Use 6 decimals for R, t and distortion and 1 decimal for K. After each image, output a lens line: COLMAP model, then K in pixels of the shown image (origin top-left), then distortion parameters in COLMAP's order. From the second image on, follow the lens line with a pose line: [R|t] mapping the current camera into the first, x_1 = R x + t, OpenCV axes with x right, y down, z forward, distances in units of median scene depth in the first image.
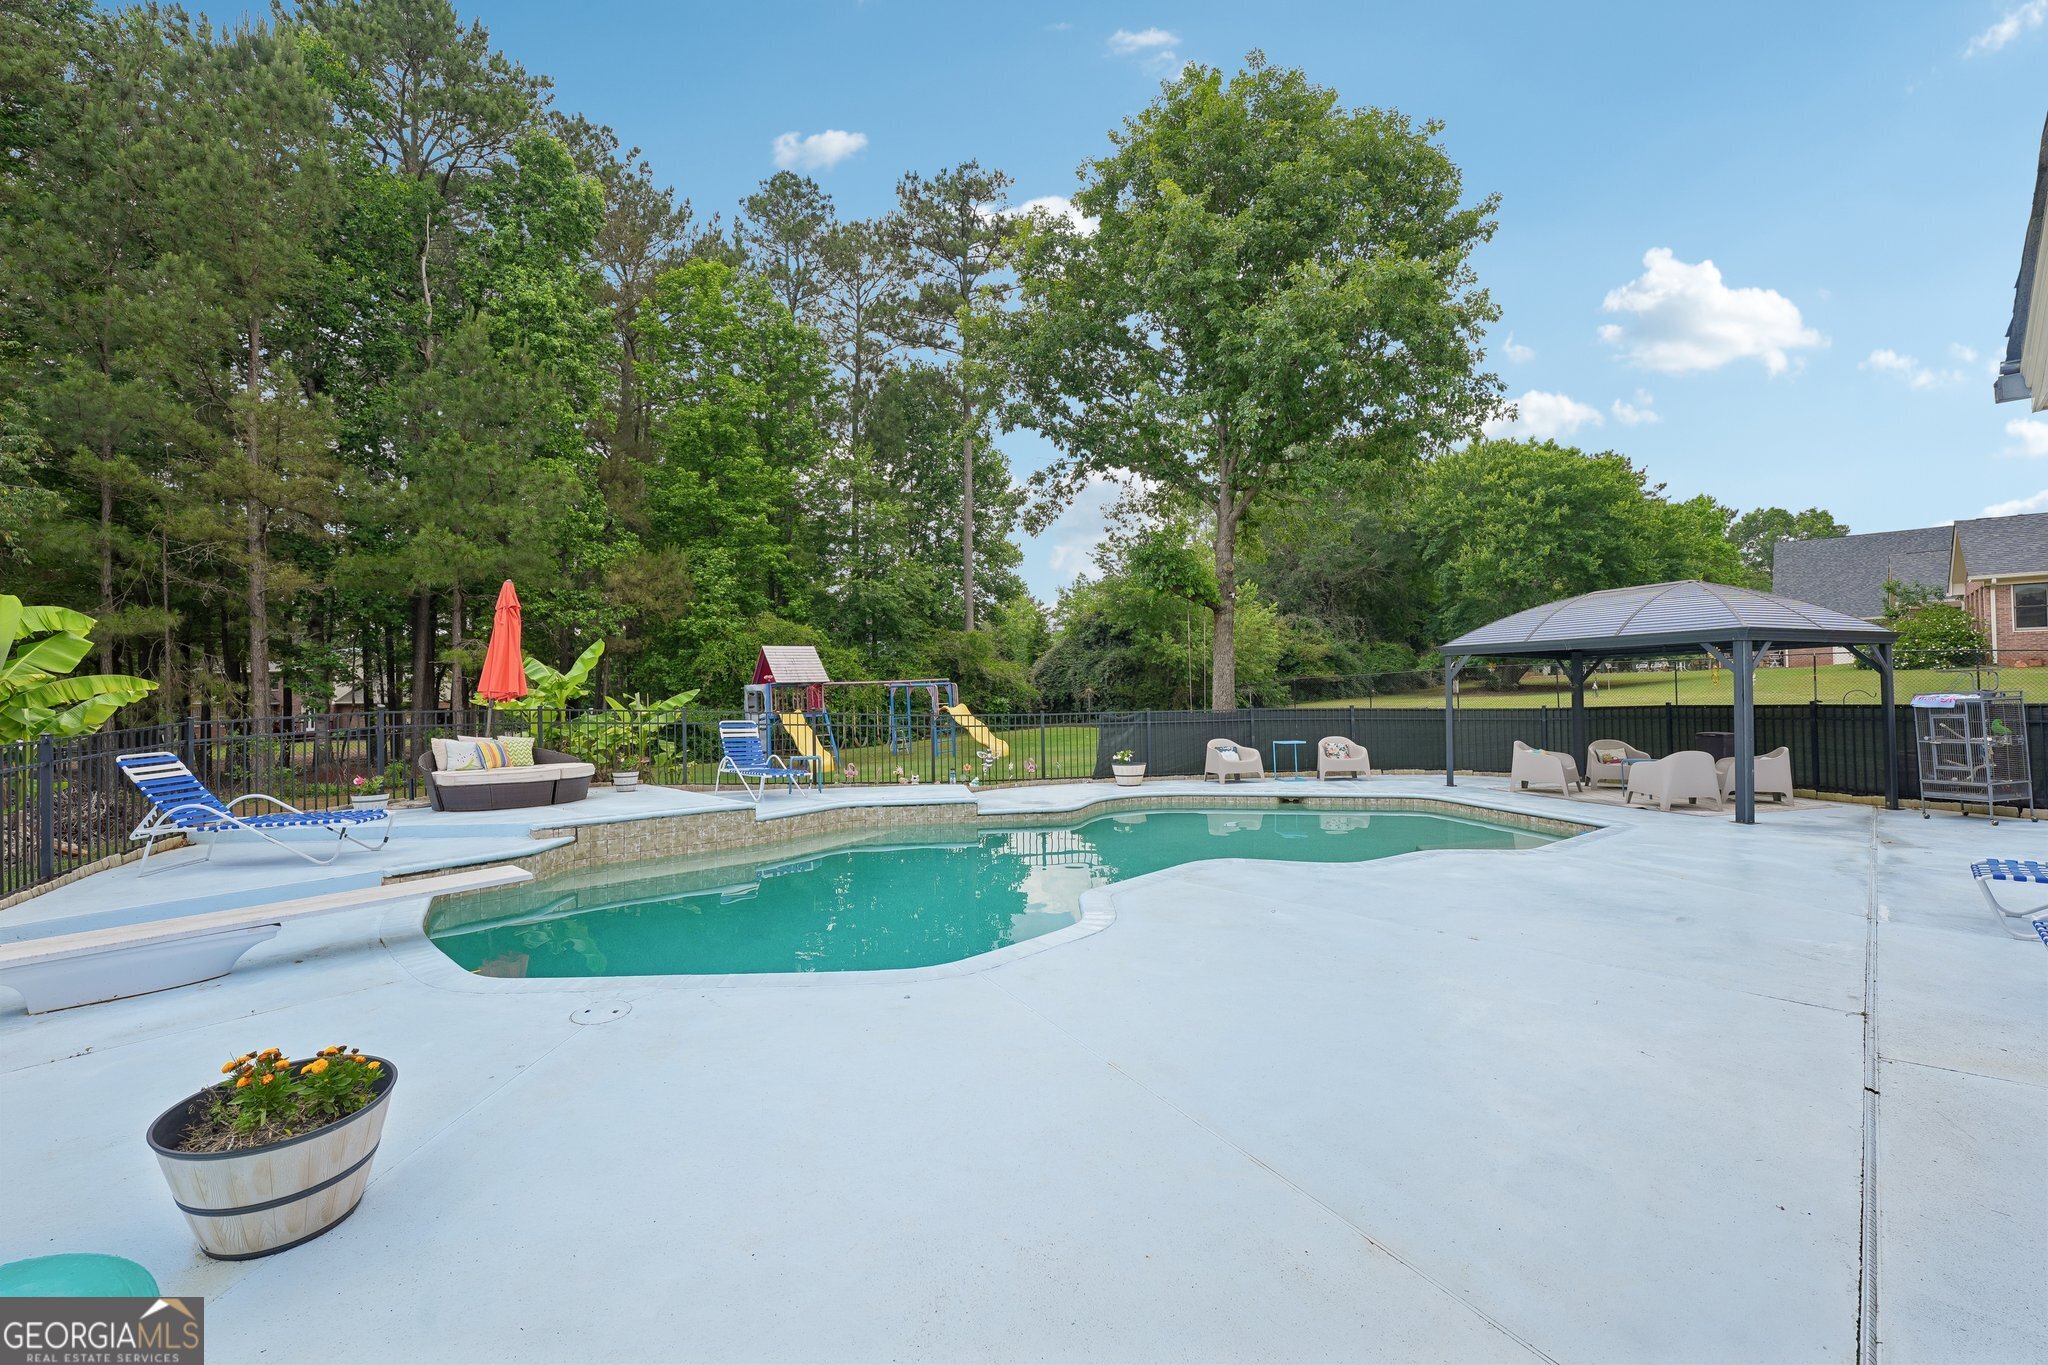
lens RADIAL K [[818.1, 0, 1008.7], [0, 818.1, 675.8], [0, 0, 1]] dist [-0.000680, -0.000085]
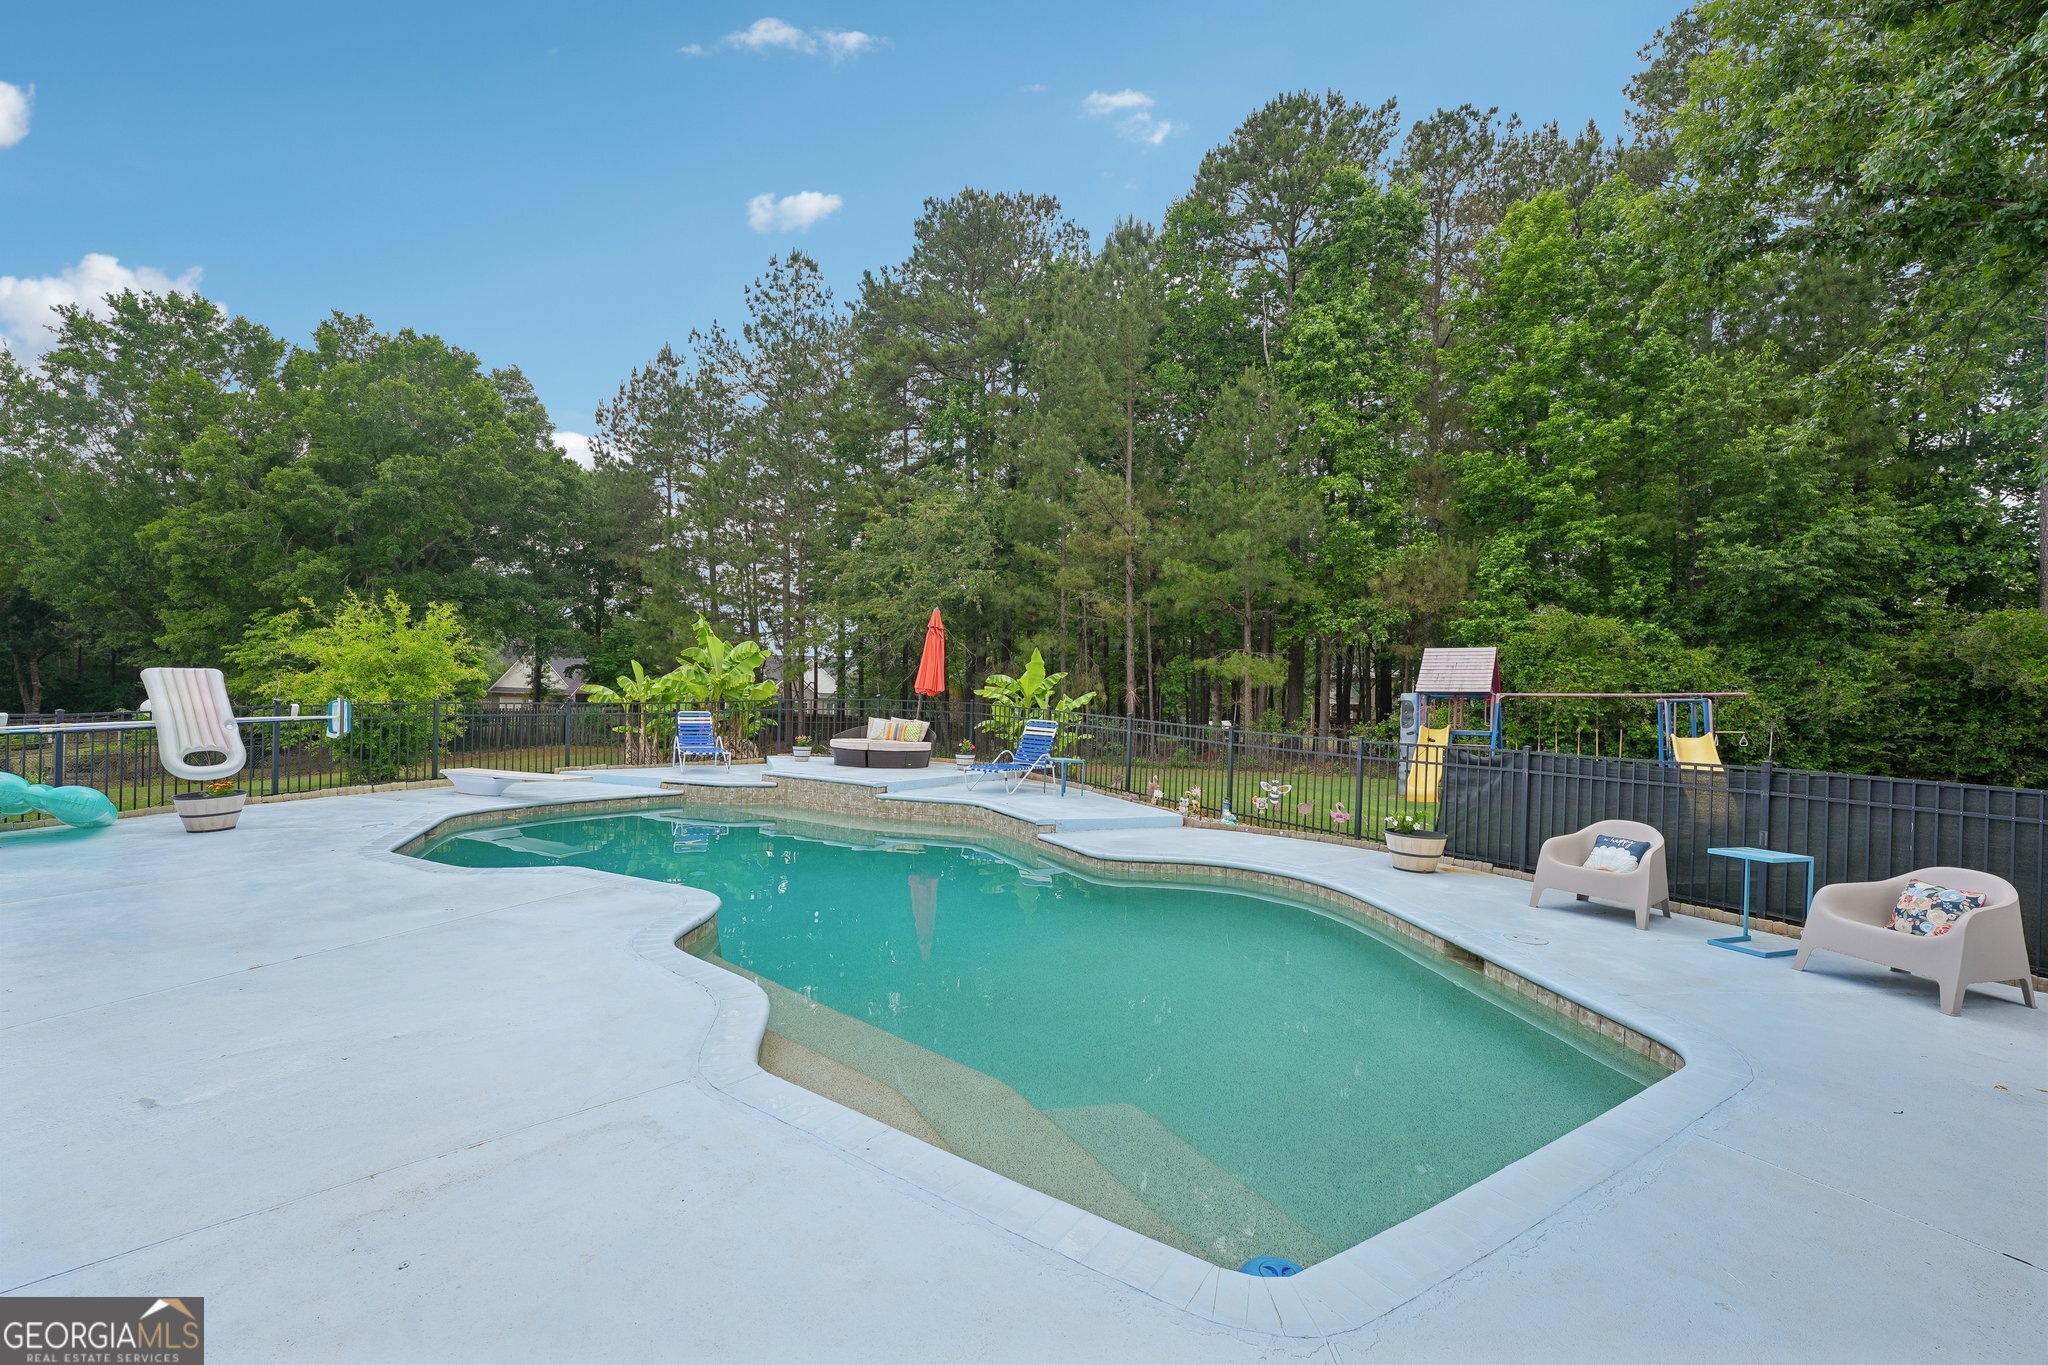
lens RADIAL K [[818.1, 0, 1008.7], [0, 818.1, 675.8], [0, 0, 1]] dist [-0.000680, -0.000085]
pose [[0.365760, 0.007550, -0.930679, 0.698577], [-0.019239, 0.999815, 0.000550, -0.001533], [0.930510, 0.017704, 0.365837, 0.607583]]
